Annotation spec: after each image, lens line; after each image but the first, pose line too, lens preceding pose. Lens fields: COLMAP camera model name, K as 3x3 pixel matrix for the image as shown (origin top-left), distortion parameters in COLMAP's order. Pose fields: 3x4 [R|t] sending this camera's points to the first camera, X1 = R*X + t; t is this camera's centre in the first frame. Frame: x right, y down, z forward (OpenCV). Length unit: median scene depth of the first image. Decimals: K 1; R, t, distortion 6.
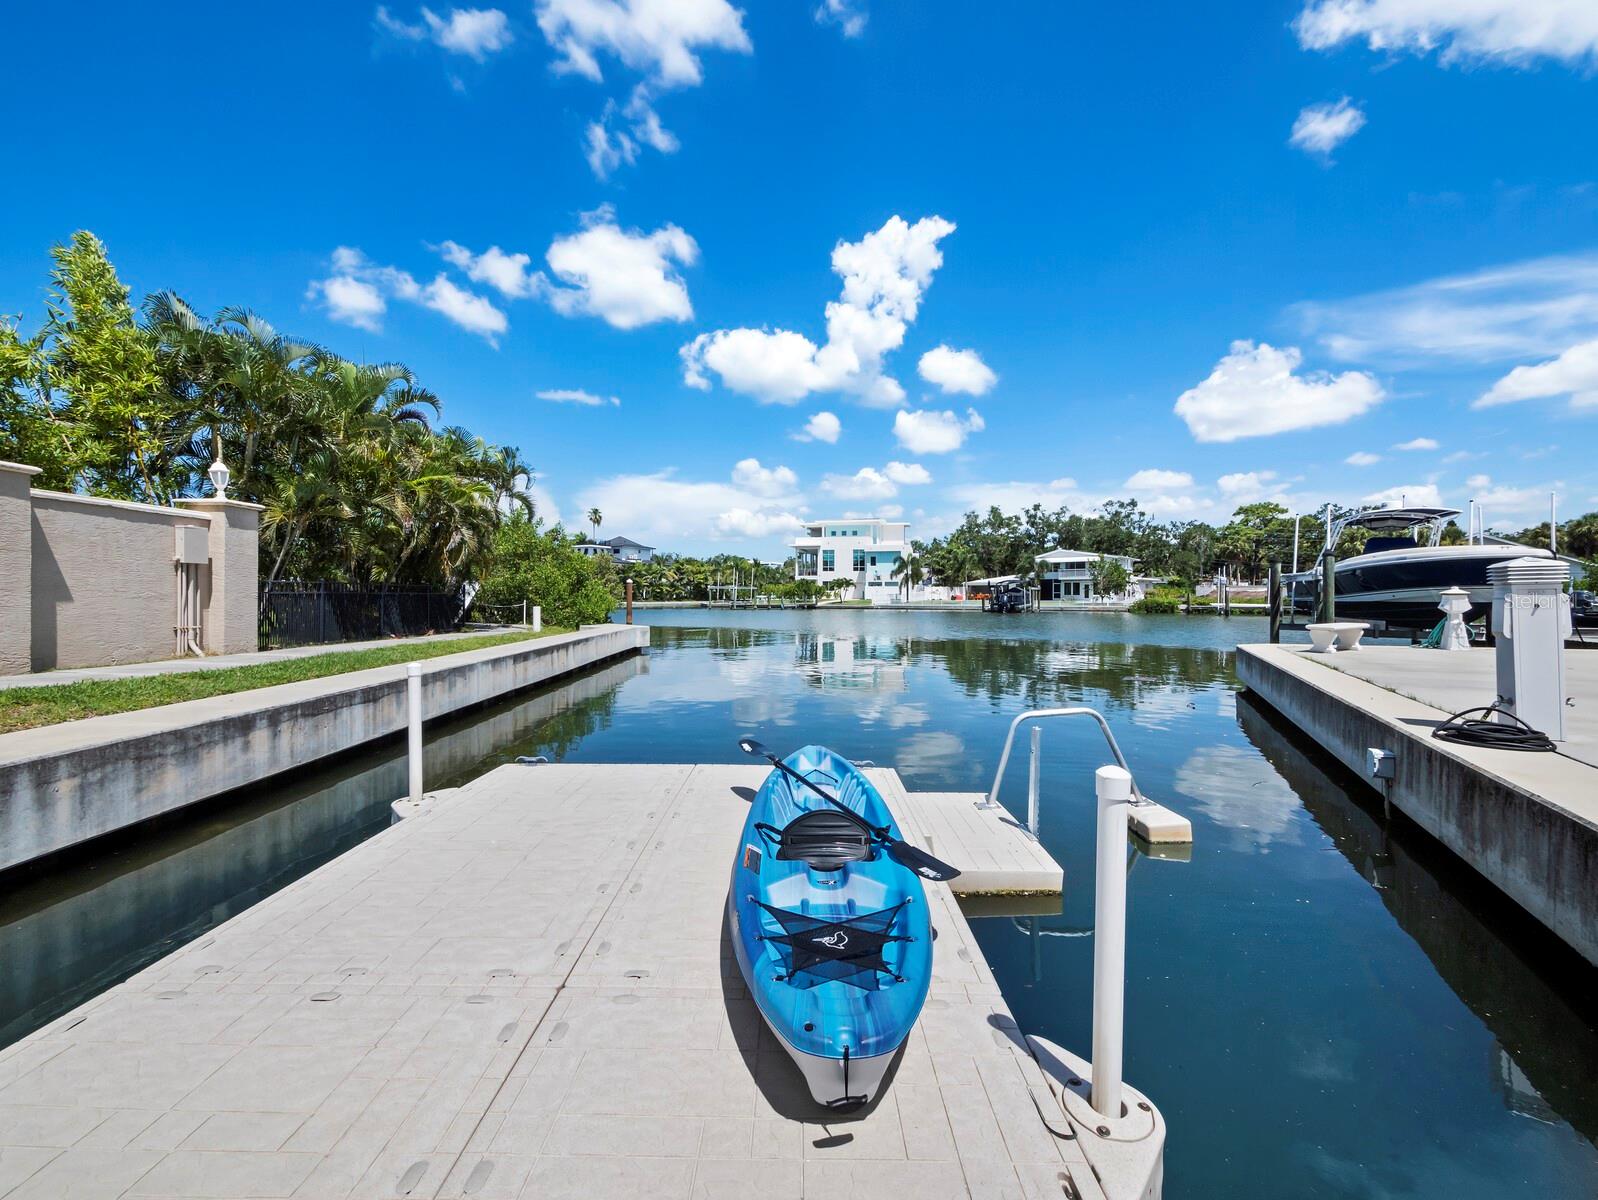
lens RADIAL K [[651.2, 0, 813.4], [0, 651.2, 604.3], [0, 0, 1]] dist [-0.017112, 0.000047]
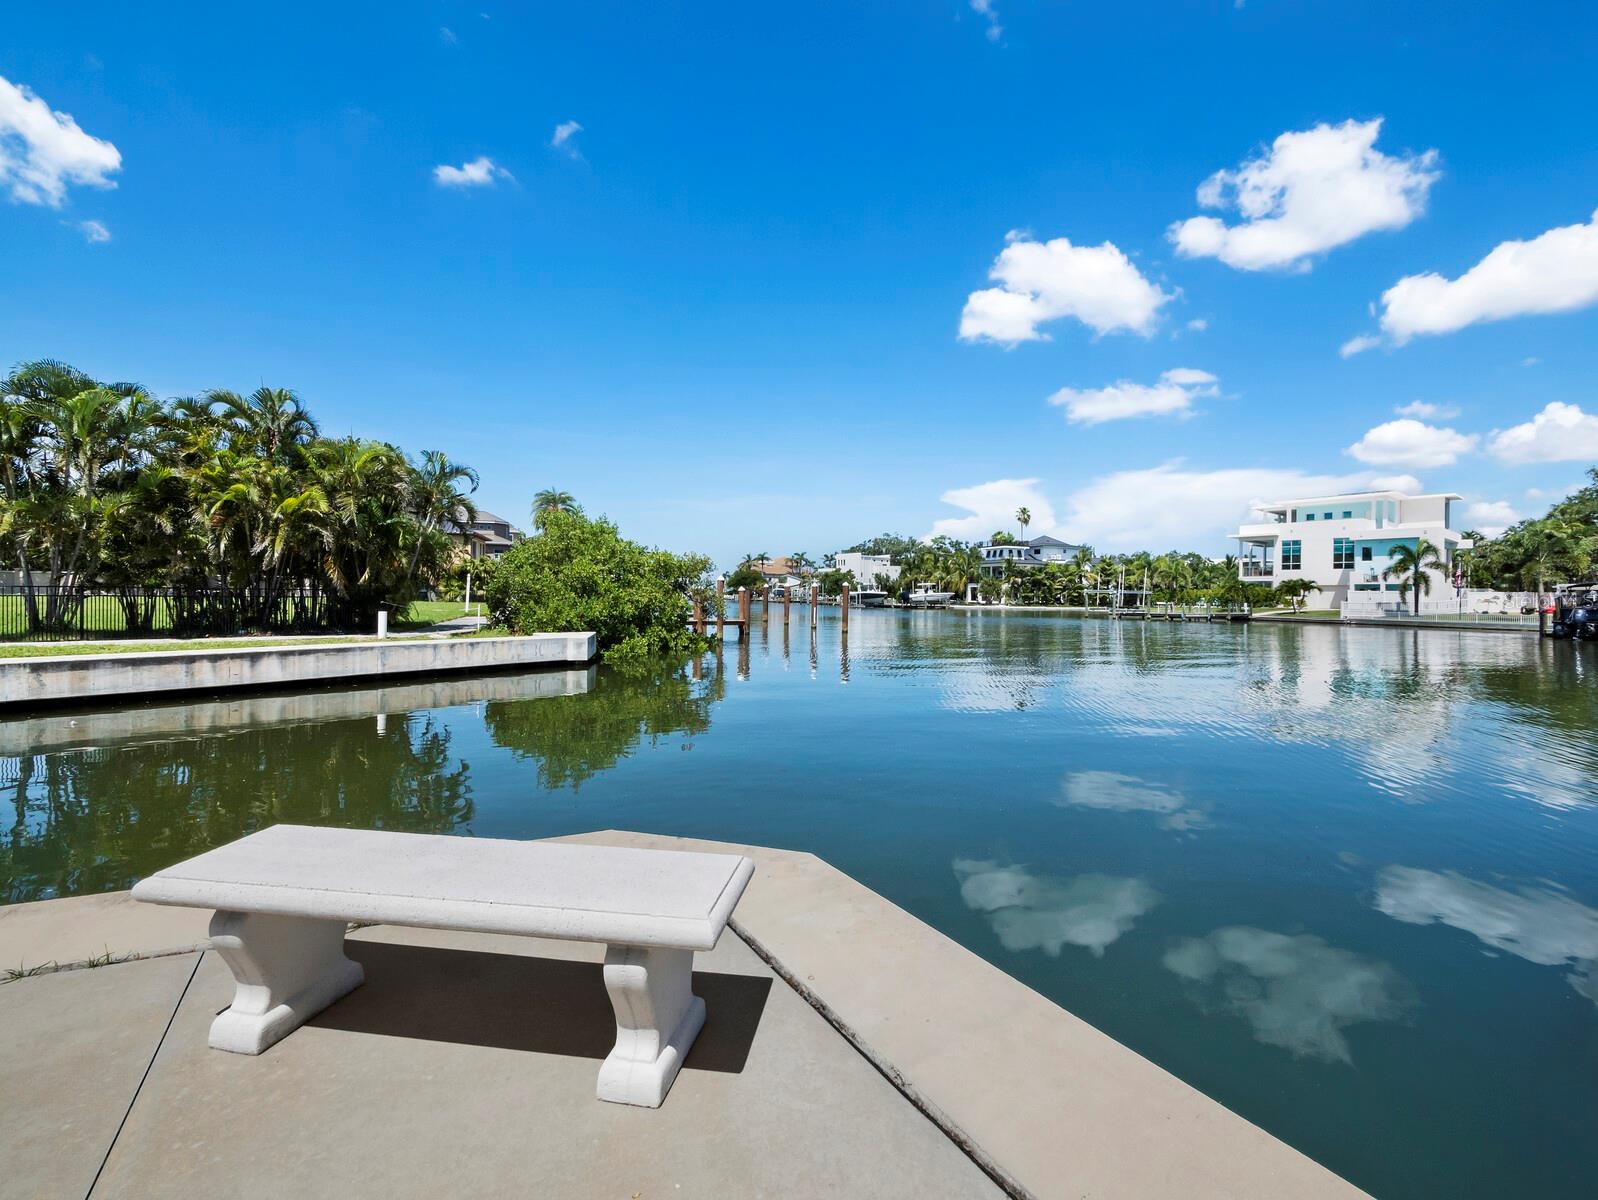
lens RADIAL K [[651.2, 0, 813.4], [0, 651.2, 604.3], [0, 0, 1]] dist [-0.017112, 0.000047]
pose [[0.747936, 0.019634, -0.663481, 0.112069], [-0.021671, 0.999752, 0.005156, -0.004394], [0.663417, 0.010522, 0.748175, 0.115543]]
